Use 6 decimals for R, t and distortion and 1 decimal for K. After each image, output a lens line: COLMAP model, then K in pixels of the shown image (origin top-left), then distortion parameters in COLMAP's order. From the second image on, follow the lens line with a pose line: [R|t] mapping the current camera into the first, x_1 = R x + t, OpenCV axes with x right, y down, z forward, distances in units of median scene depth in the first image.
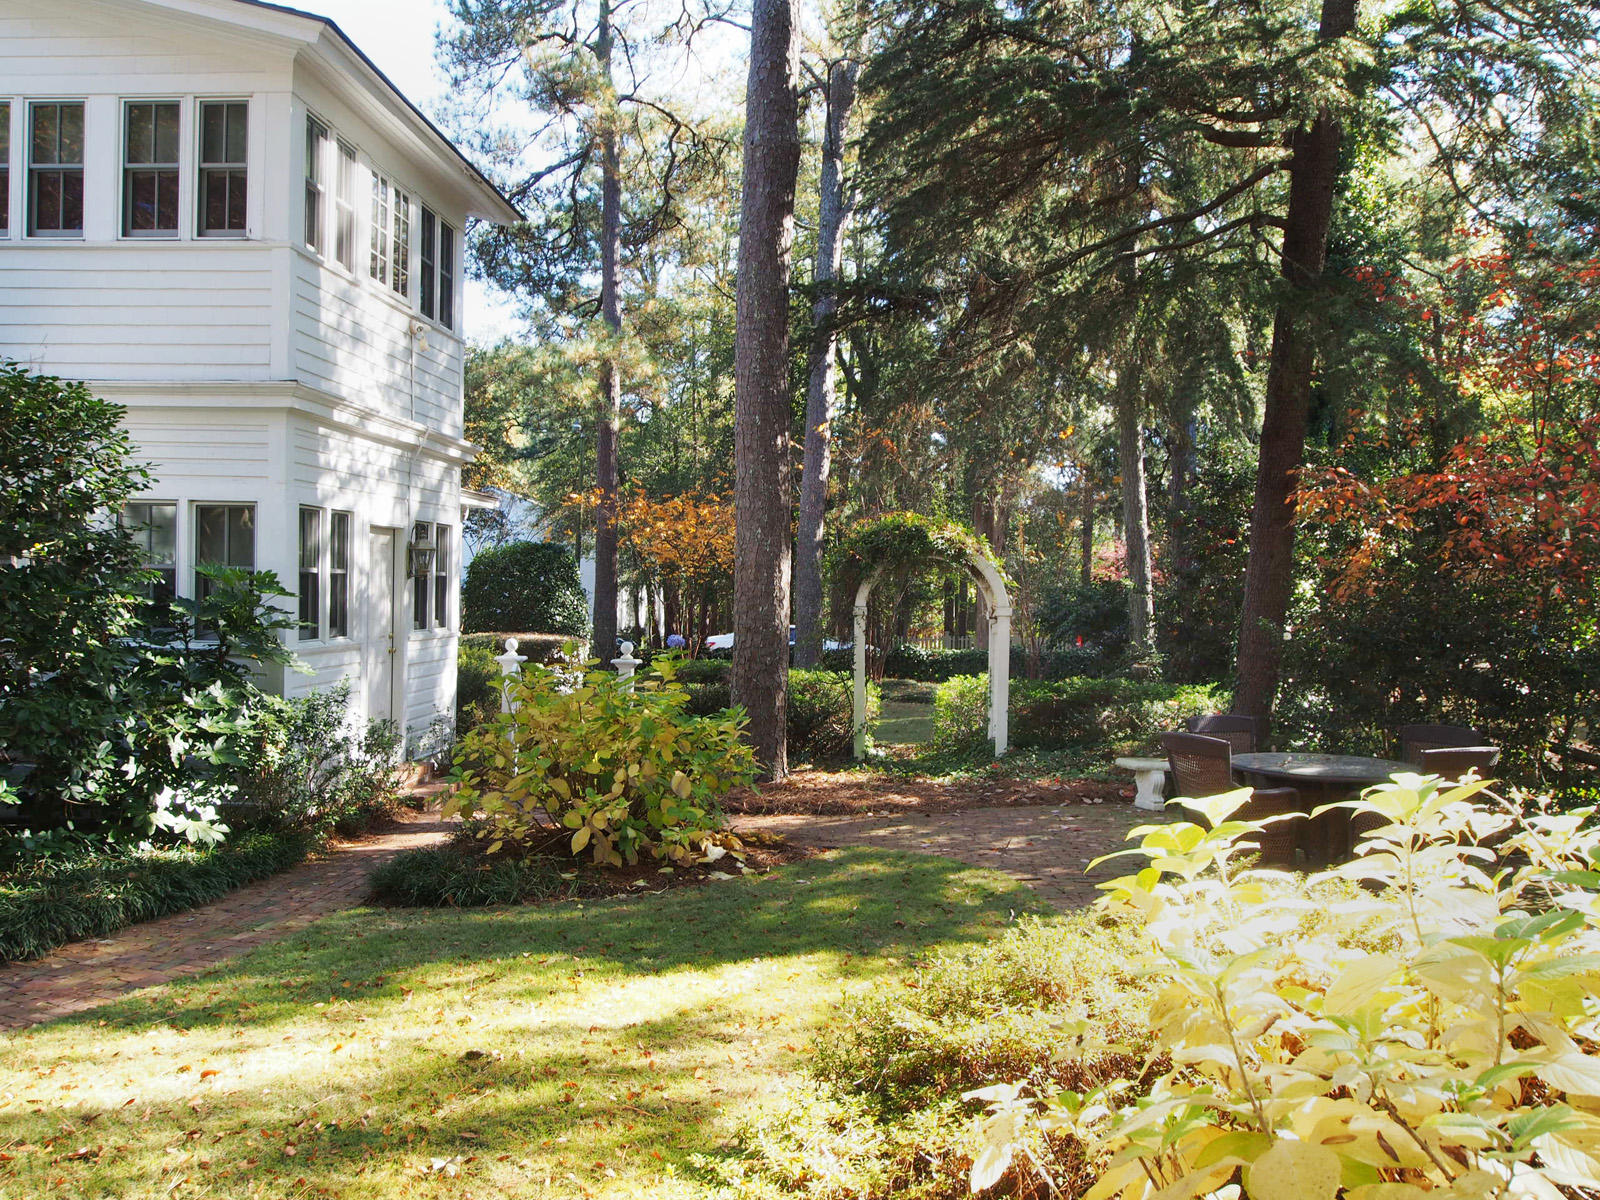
lens RADIAL K [[1268.6, 0, 800.0], [0, 1268.6, 600.0], [0, 0, 1]] dist [-0.000798, -0.005804]
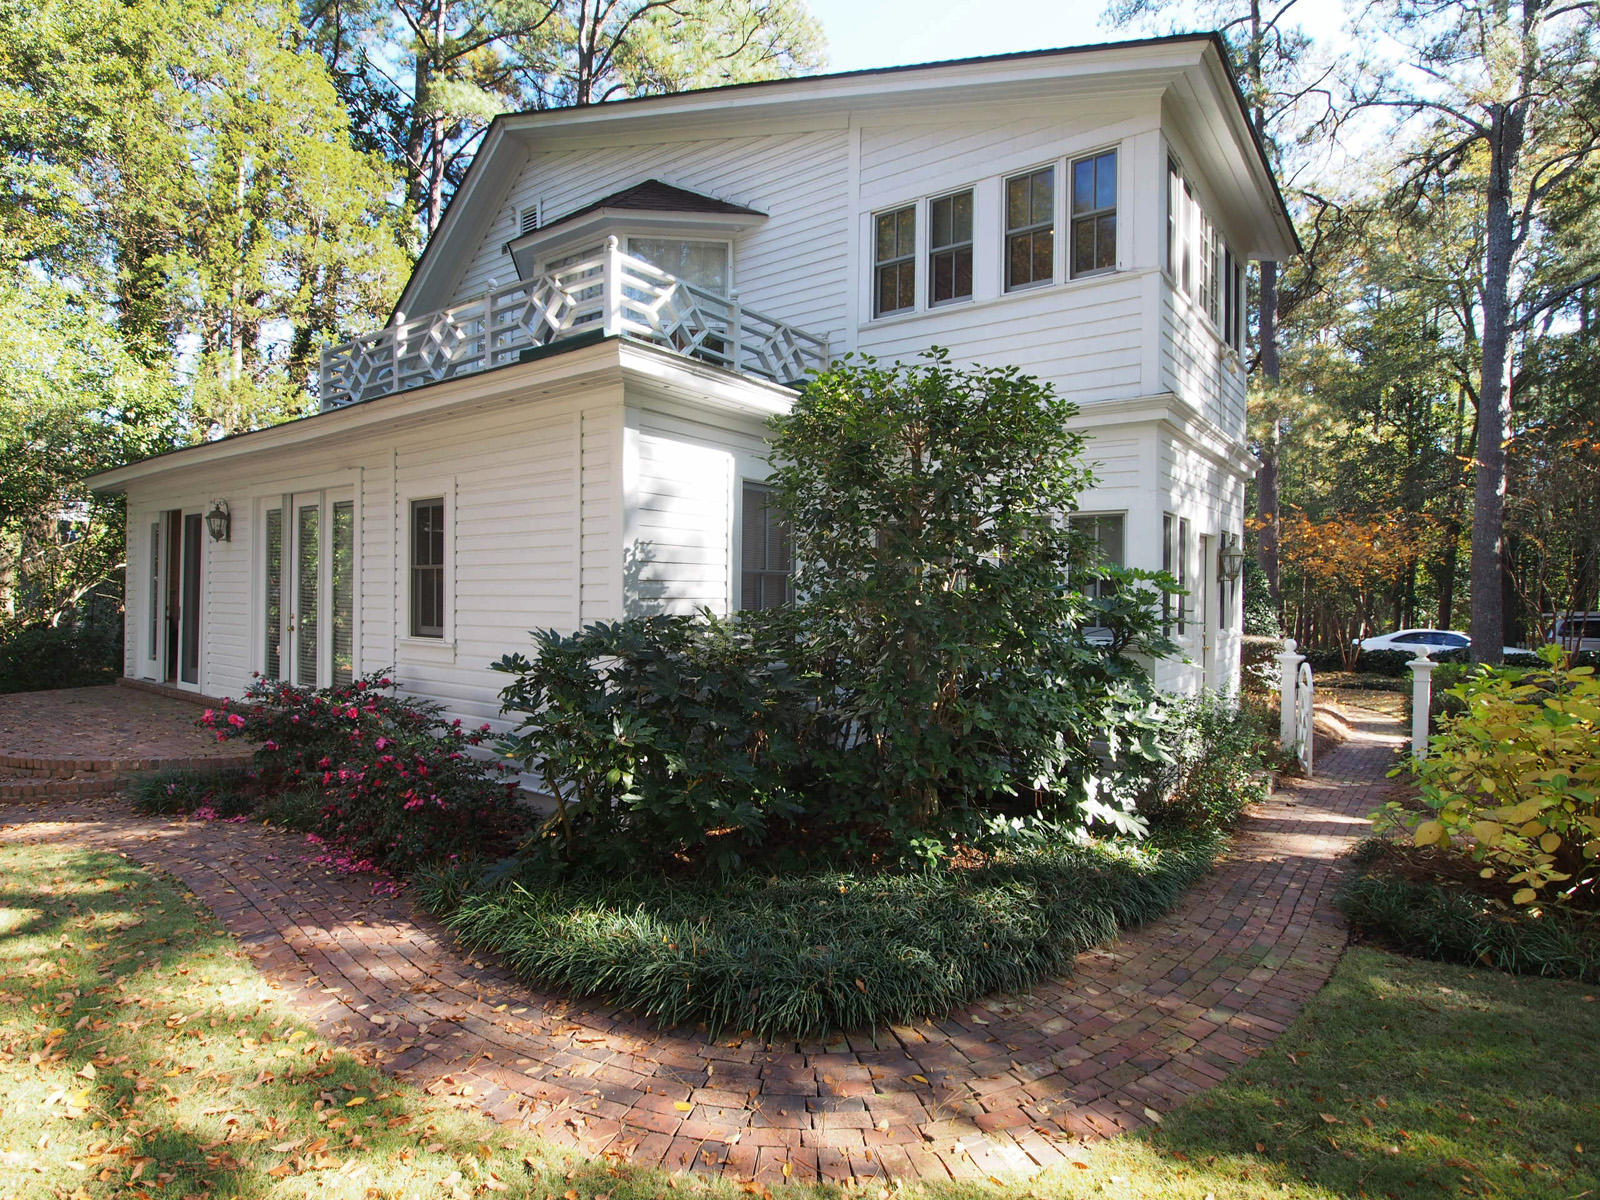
lens RADIAL K [[878.7, 0, 800.0], [0, 878.7, 600.0], [0, 0, 1]] dist [-0.015042, -0.009184]
pose [[0.842773, -0.001880, -0.538266, -0.216658], [-0.003835, 0.999948, -0.009498, 0.006887], [0.538255, 0.010069, 0.842722, 0.178626]]
